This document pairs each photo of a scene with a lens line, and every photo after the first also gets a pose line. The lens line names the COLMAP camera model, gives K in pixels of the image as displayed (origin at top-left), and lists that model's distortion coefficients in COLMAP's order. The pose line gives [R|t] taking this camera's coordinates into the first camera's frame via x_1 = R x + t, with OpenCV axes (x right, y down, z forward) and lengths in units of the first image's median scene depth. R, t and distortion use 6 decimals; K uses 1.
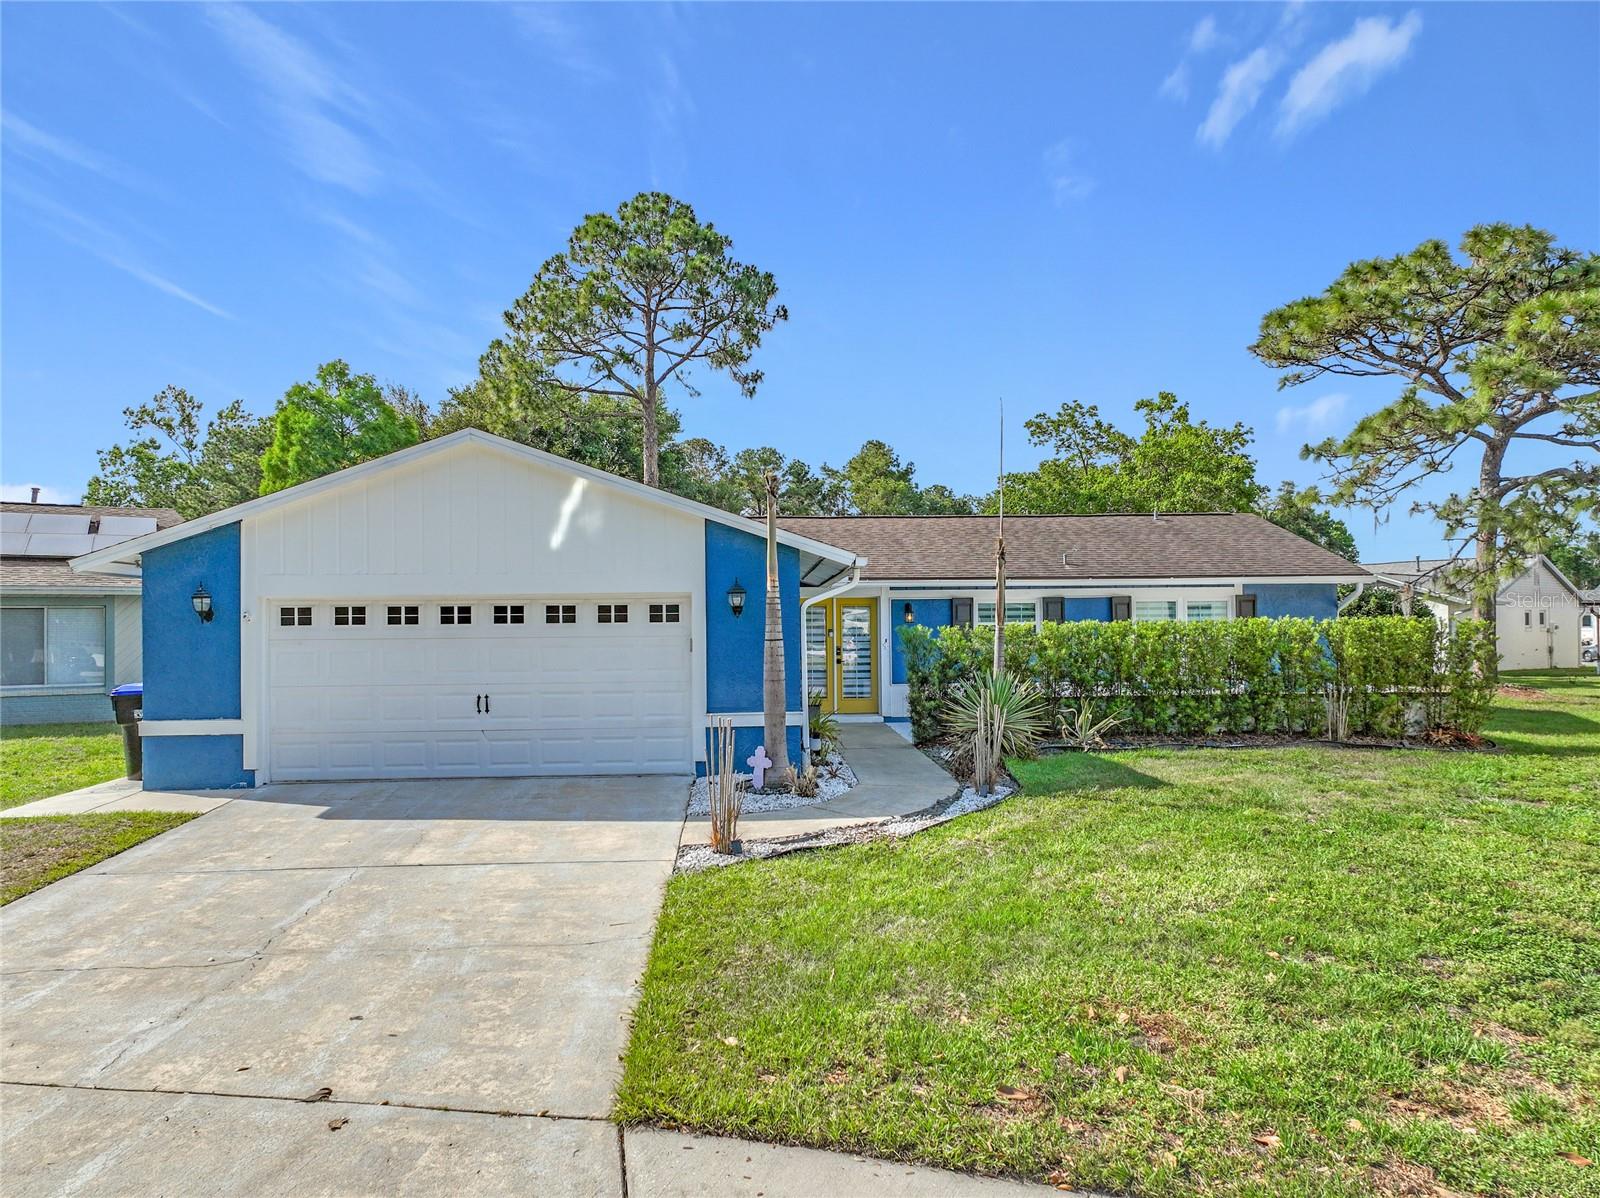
lens RADIAL K [[1130.4, 0, 814.7], [0, 1130.4, 612.2], [0, 0, 1]] dist [0.025836, 0.004688]
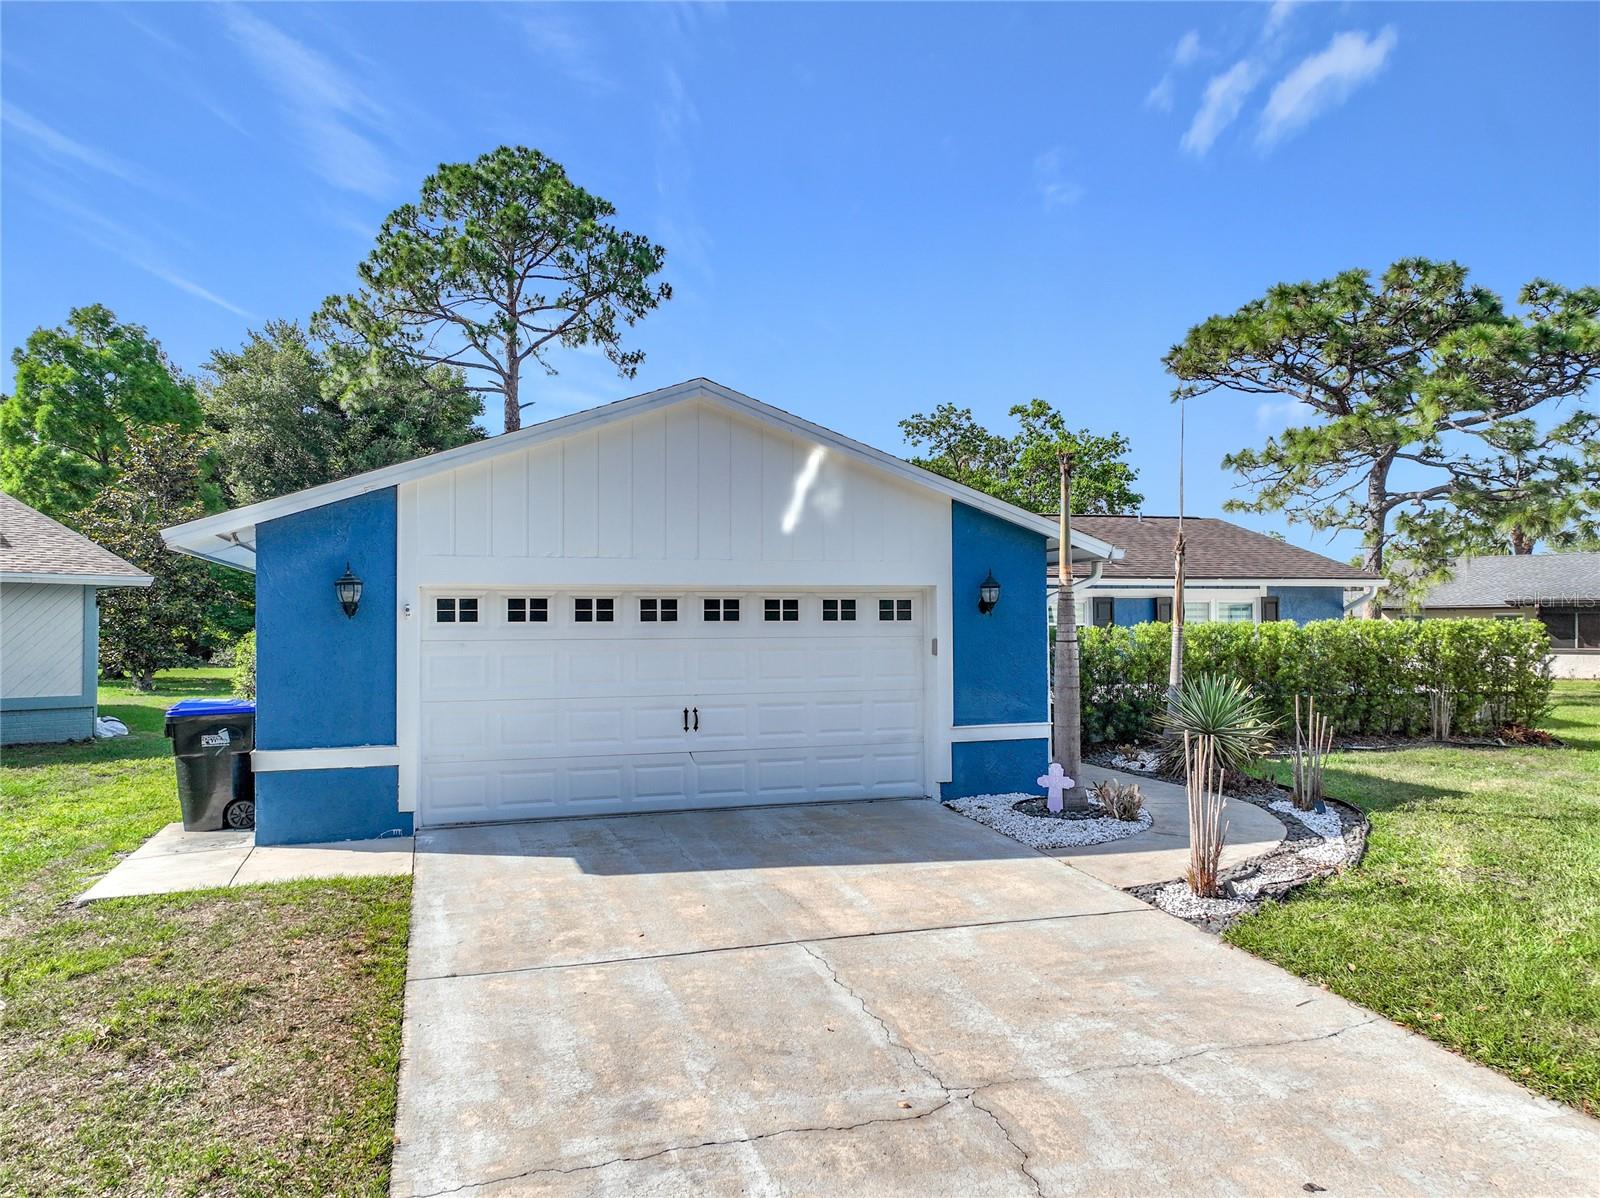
lens RADIAL K [[1127.4, 0, 818.0], [0, 1127.4, 602.6], [0, 0, 1]] dist [0.024892, 0.003717]
pose [[0.965289, 0.008983, 0.261031, -0.273670], [-0.006404, 0.999922, -0.010730, 0.003373], [-0.261107, 0.008686, 0.965271, 0.127141]]
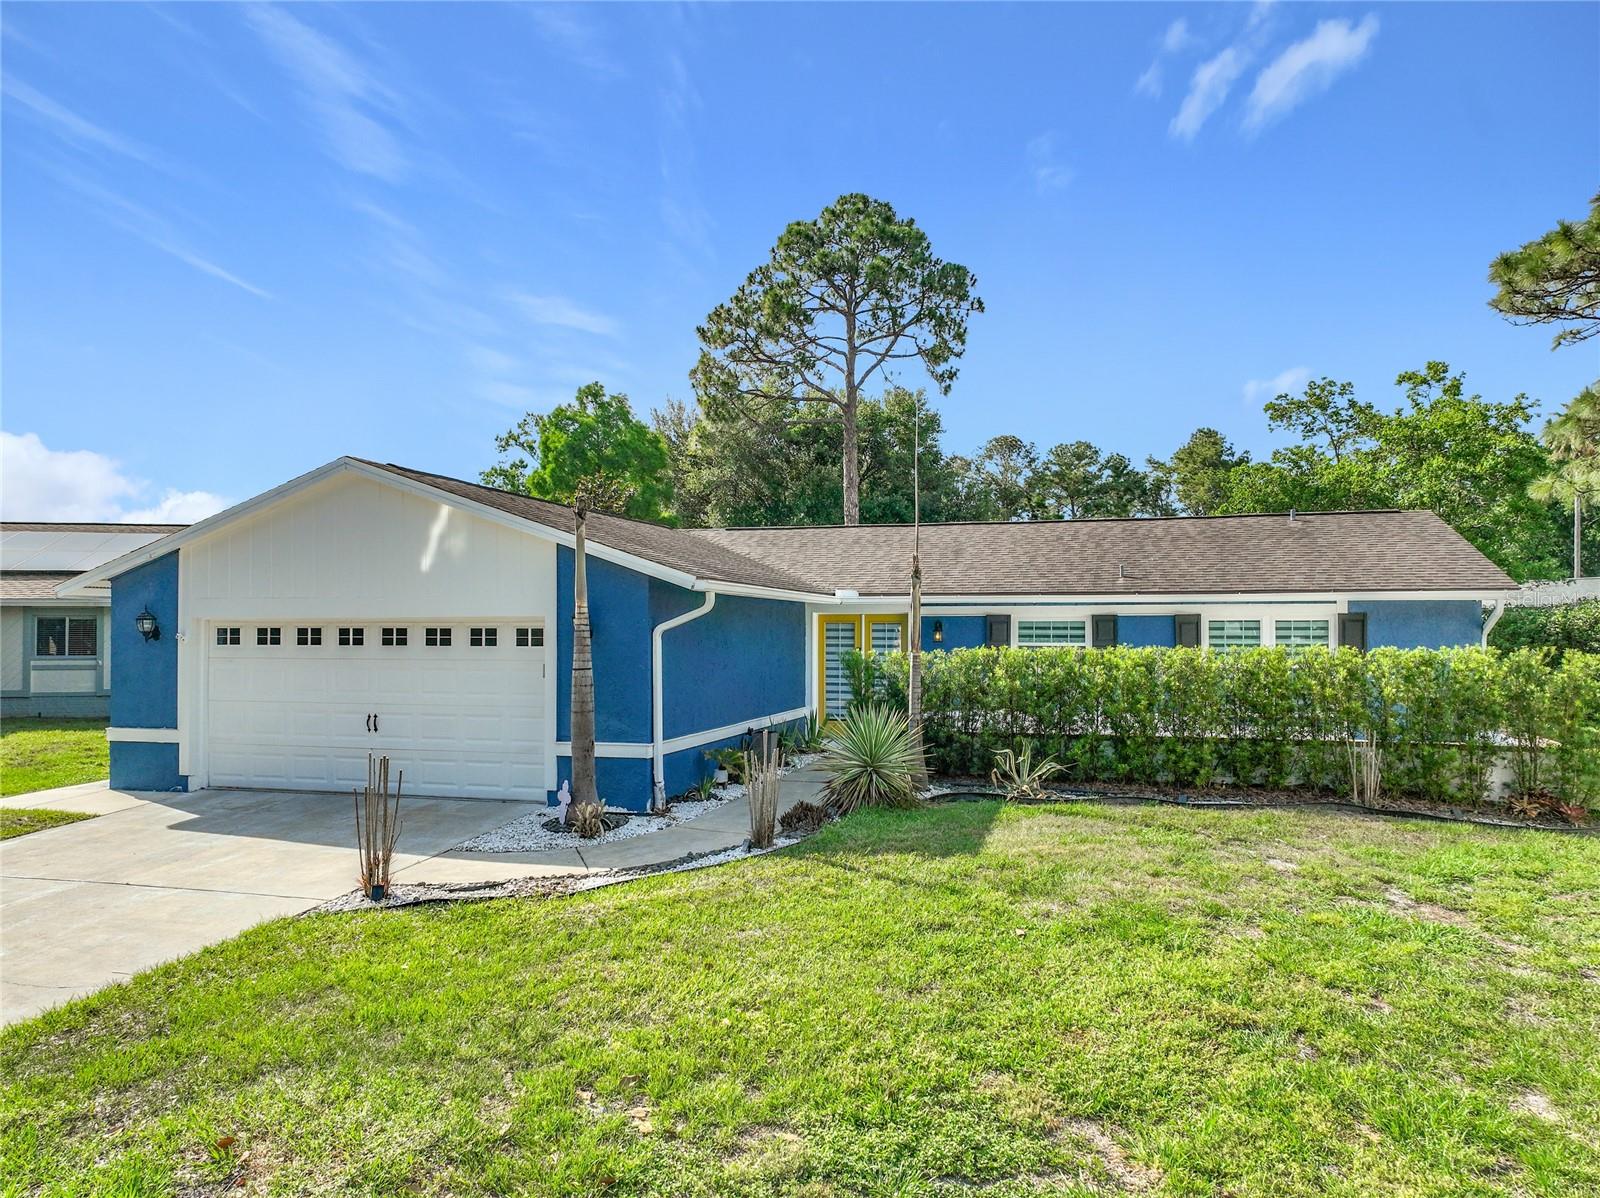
lens RADIAL K [[1140.2, 0, 810.2], [0, 1140.2, 609.9], [0, 0, 1]] dist [0.009148, 0.004194]
pose [[0.945313, 0.004681, -0.326131, 0.278266], [-0.004864, 0.999988, 0.000252, -0.016000], [0.326129, 0.001348, 0.945324, 0.095558]]
